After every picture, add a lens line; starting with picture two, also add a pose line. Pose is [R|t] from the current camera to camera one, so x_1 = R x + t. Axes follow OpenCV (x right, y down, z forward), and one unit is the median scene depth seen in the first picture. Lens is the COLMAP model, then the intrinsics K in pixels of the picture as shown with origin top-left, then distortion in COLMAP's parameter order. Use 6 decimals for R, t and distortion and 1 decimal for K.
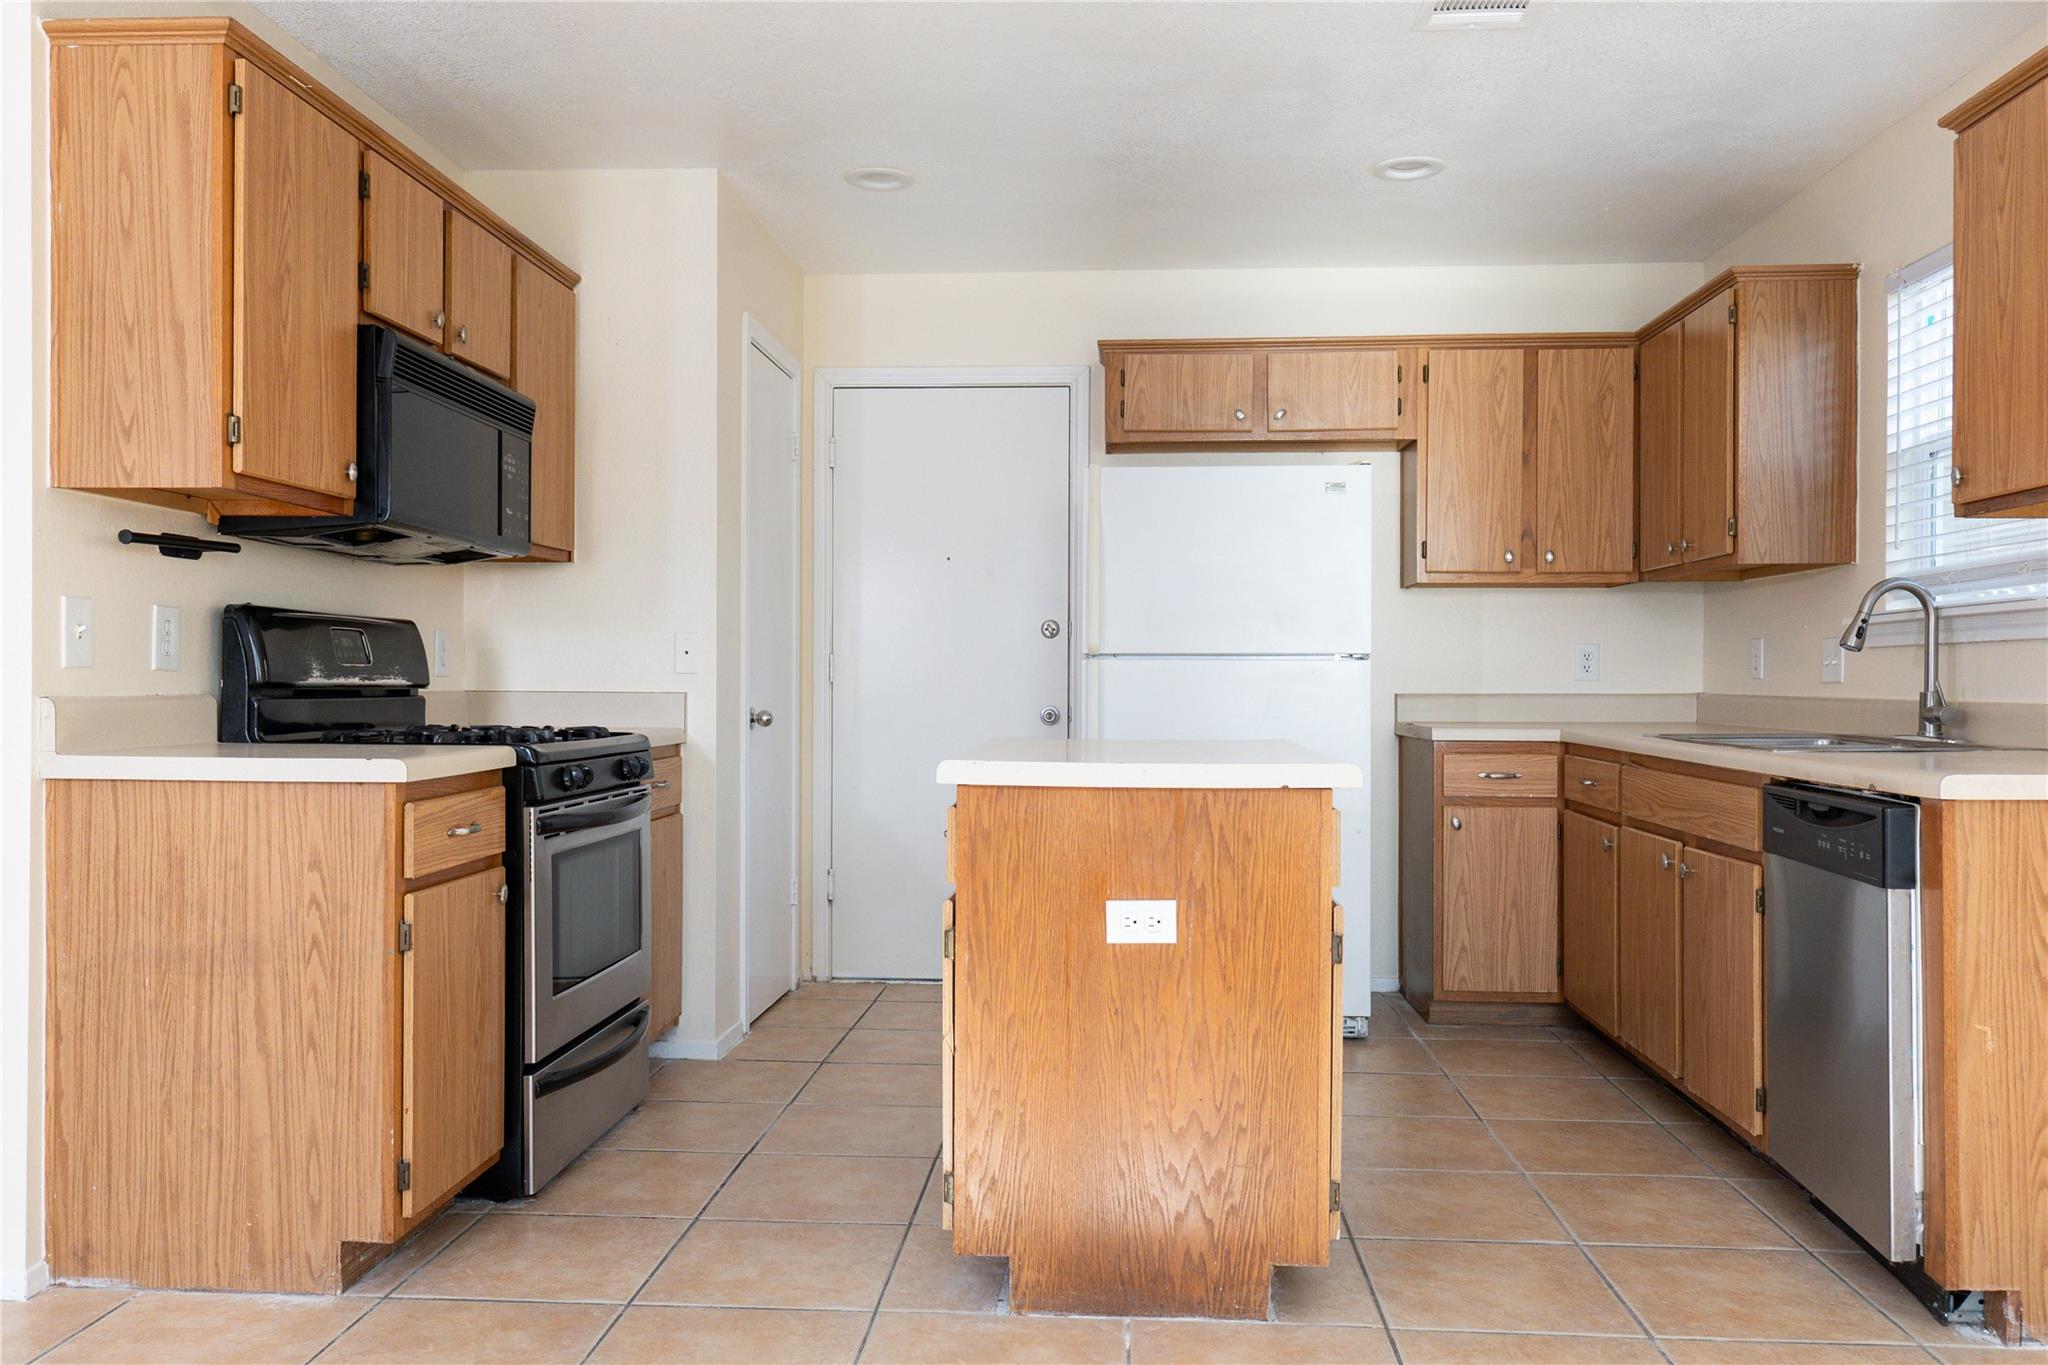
lens RADIAL K [[1574.3, 0, 1029.5], [0, 1574.3, 691.0], [0, 0, 1]] dist [0.002676, 0.005547]
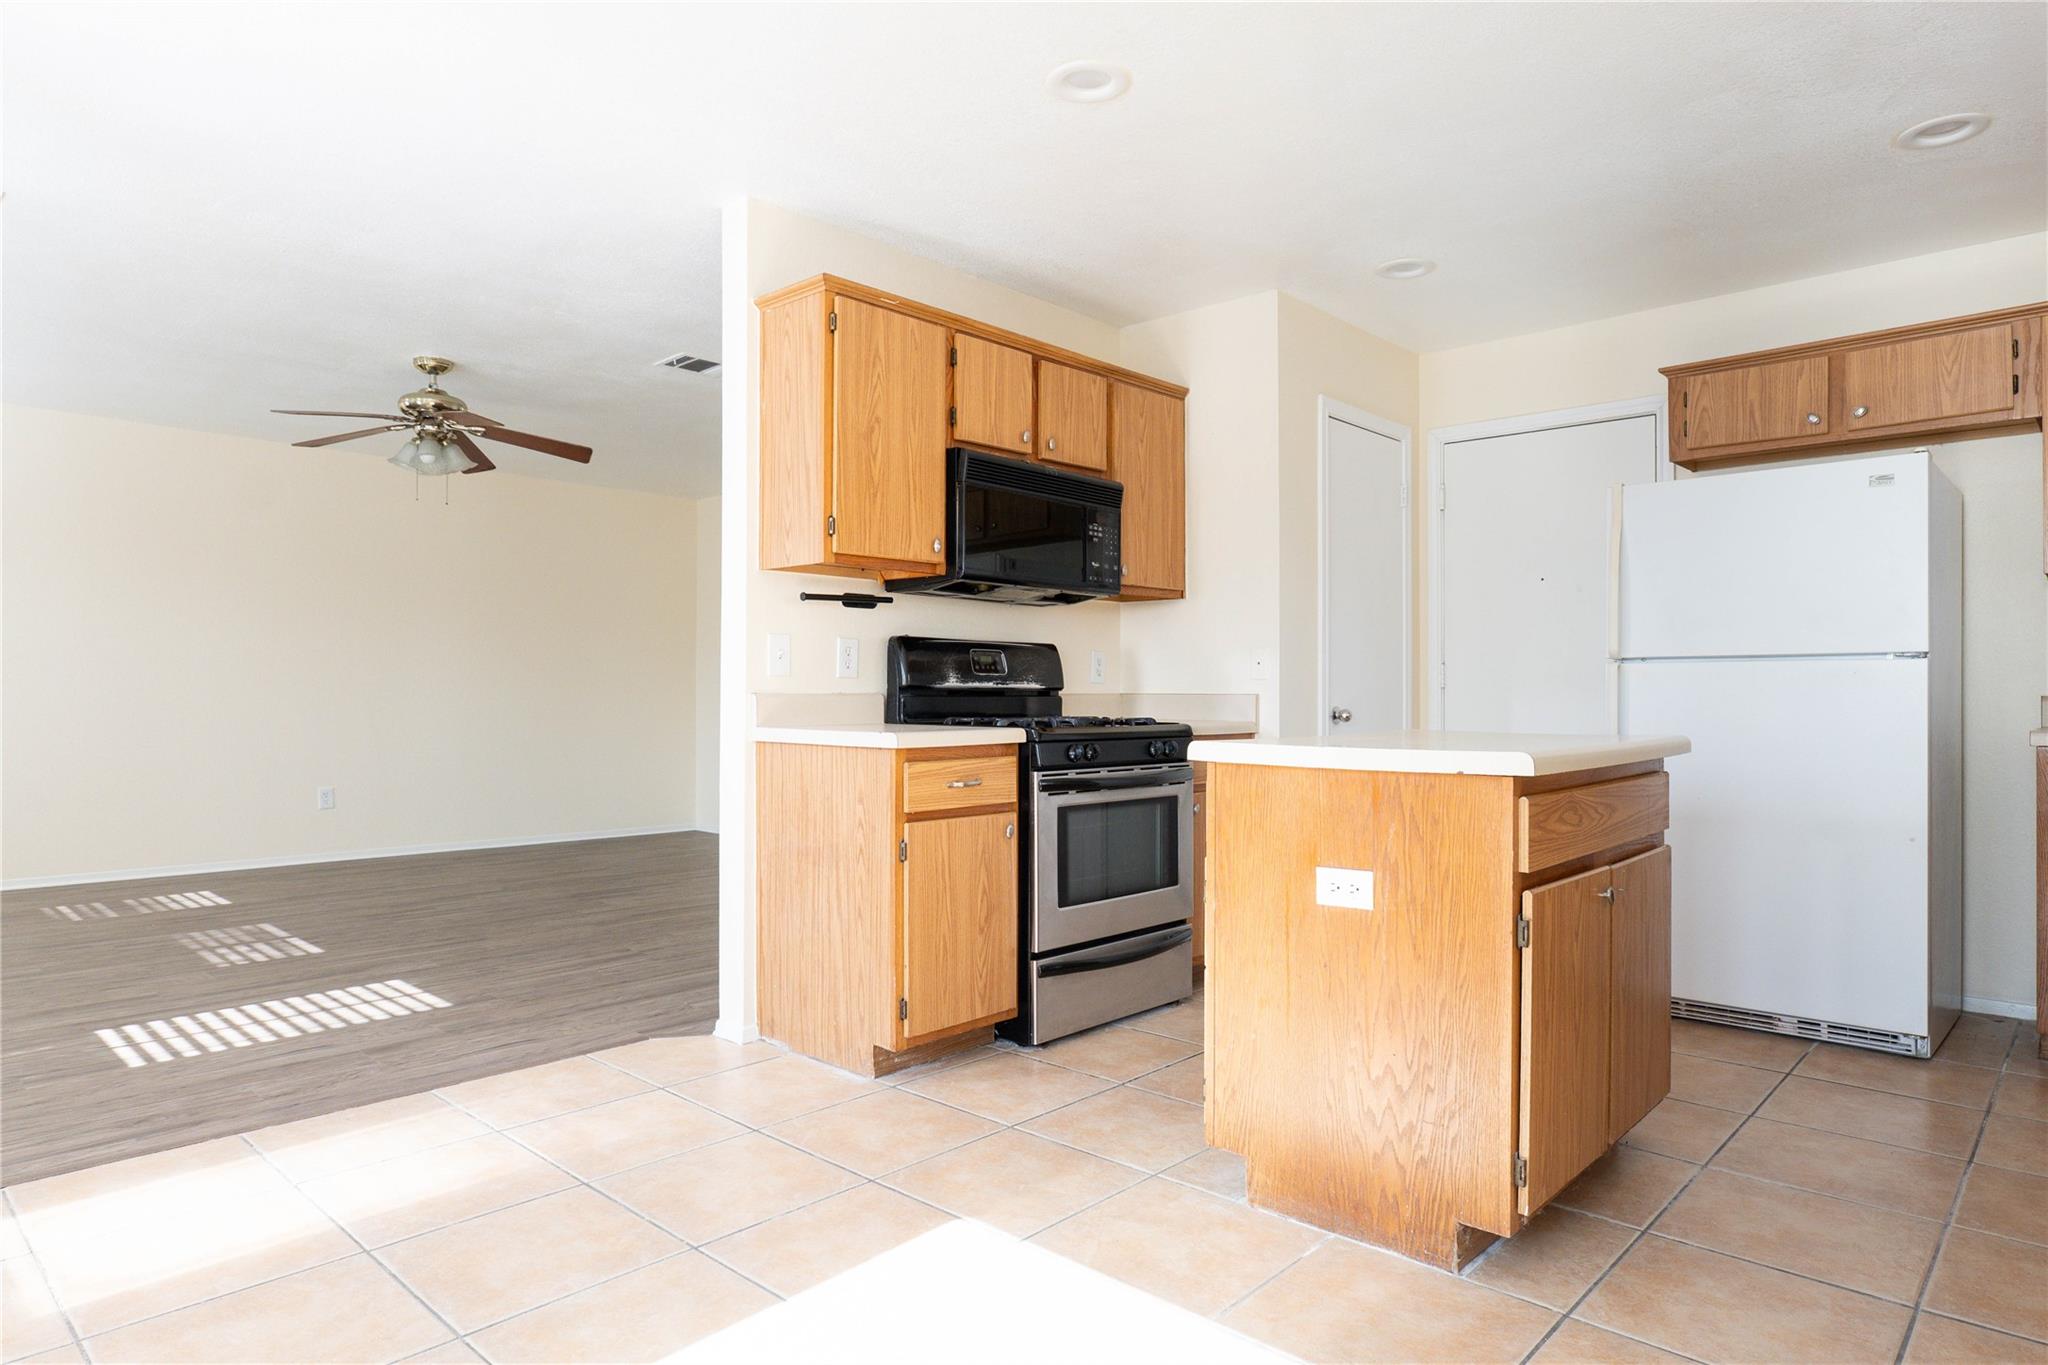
lens RADIAL K [[1202.3, 0, 1028.9], [0, 1202.3, 689.9], [0, 0, 1]] dist [-0.039414, 0.027287]
pose [[0.775007, -0.005217, -0.631931, 0.394577], [-0.001941, 0.999942, -0.010637, 0.012588], [0.631949, 0.009470, 0.774952, 0.170437]]
